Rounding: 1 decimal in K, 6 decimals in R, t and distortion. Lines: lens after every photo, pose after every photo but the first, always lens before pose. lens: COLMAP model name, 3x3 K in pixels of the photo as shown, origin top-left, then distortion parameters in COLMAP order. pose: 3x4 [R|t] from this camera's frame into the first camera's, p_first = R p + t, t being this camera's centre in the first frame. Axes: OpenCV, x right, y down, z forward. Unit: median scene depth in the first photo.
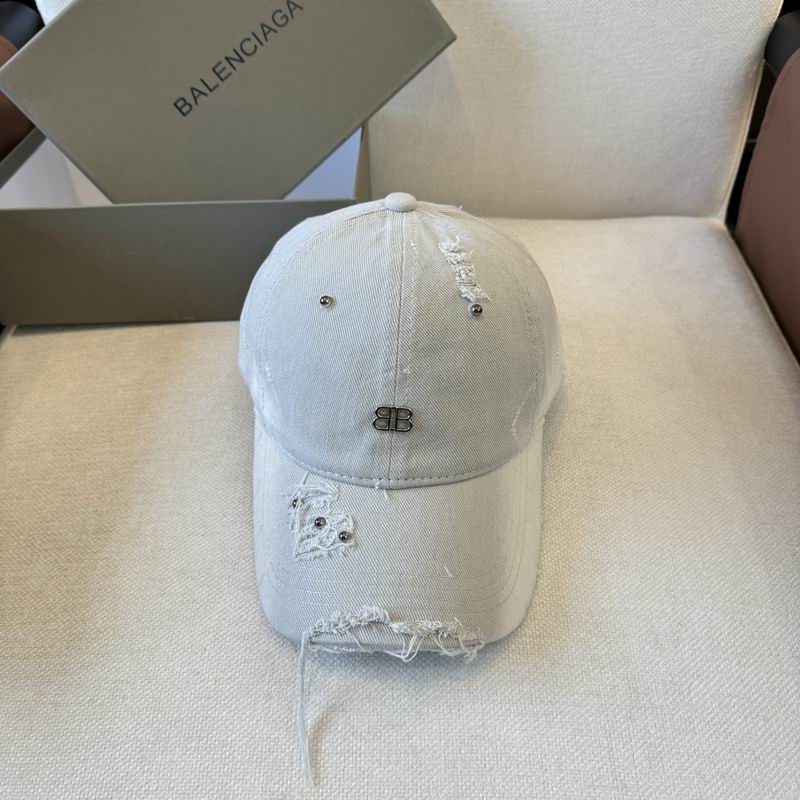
lens RADIAL K [[805.2, 0, 407.6], [0, 805.2, 402.6], [0, 0, 1]] dist [-0.009908, -0.040326]
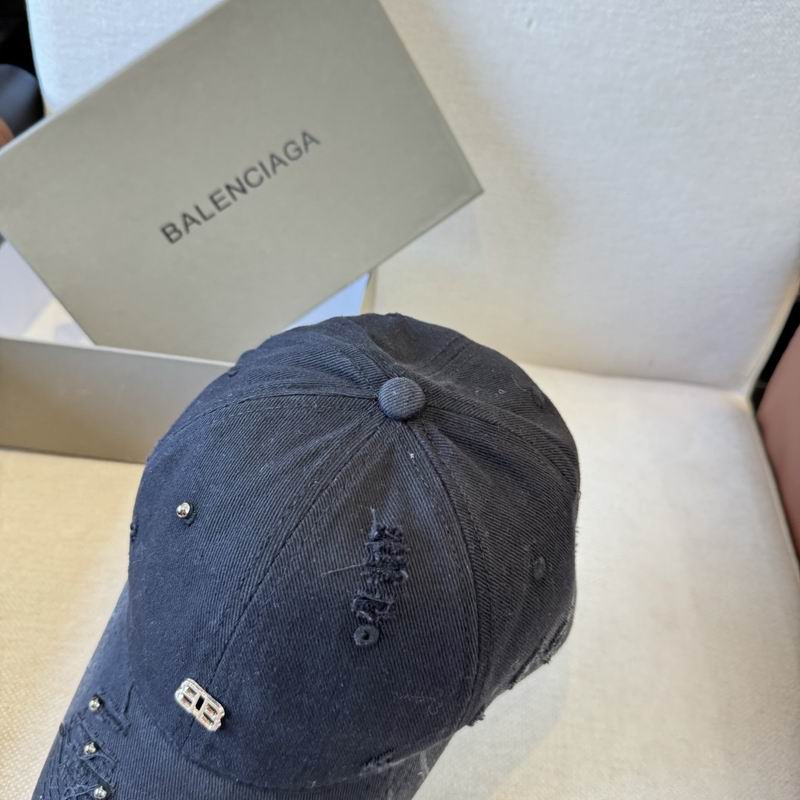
lens RADIAL K [[806.8, 0, 403.7], [0, 806.8, 408.5], [0, 0, 1]] dist [-0.047796, 0.000827]
pose [[0.990566, 0.136568, 0.011334, -0.008692], [-0.136680, 0.990568, 0.009695, -0.221220], [-0.009903, -0.011153, 0.999889, 0.106829]]
